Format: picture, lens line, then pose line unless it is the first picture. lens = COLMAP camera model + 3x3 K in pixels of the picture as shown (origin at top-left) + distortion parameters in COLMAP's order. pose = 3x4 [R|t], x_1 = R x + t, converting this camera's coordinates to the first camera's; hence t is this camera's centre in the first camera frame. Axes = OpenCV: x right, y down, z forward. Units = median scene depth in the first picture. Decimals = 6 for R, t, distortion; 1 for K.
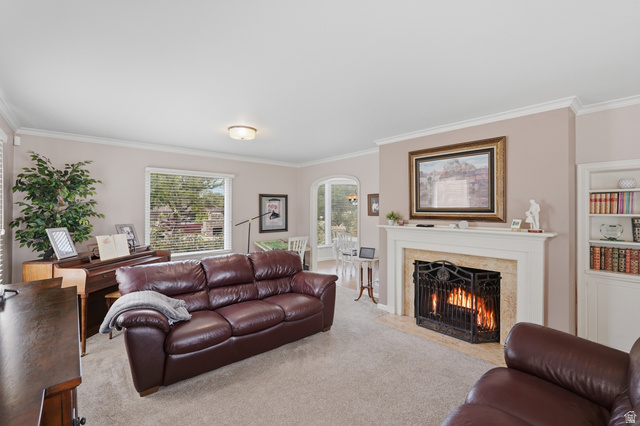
lens RADIAL K [[286.0, 0, 318.4], [0, 286.0, 210.7], [0, 0, 1]] dist [-0.011977, 0.003048]
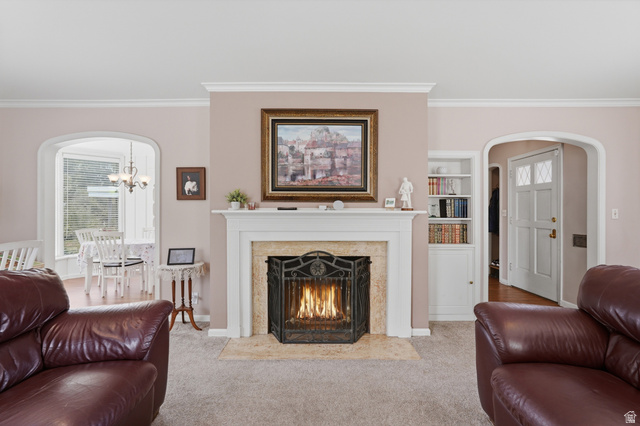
lens RADIAL K [[286.0, 0, 319.5], [0, 286.0, 210.9], [0, 0, 1]] dist [-0.011977, 0.003048]
pose [[0.651959, -0.000099, 0.758254, -0.156995], [0.000924, 0.999999, -0.000663, 0.062802], [-0.758254, 0.001133, 0.651958, 0.468799]]
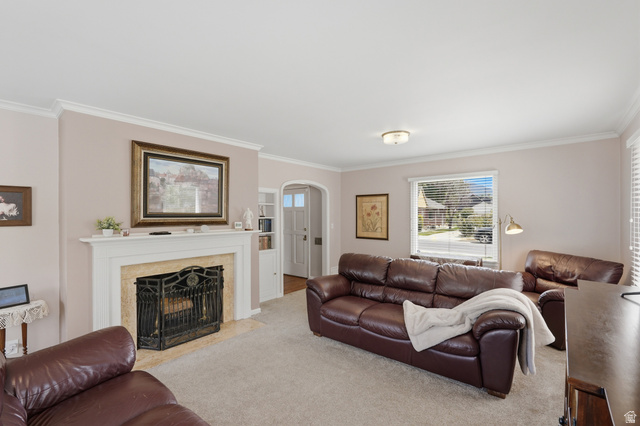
lens RADIAL K [[286.0, 0, 319.1], [0, 286.0, 215.5], [0, 0, 1]] dist [-0.011977, 0.003048]
pose [[-0.154202, -0.003824, 0.988032, -0.594086], [0.003947, 0.999982, 0.004487, -0.003597], [-0.988031, 0.004592, -0.154185, 0.701798]]
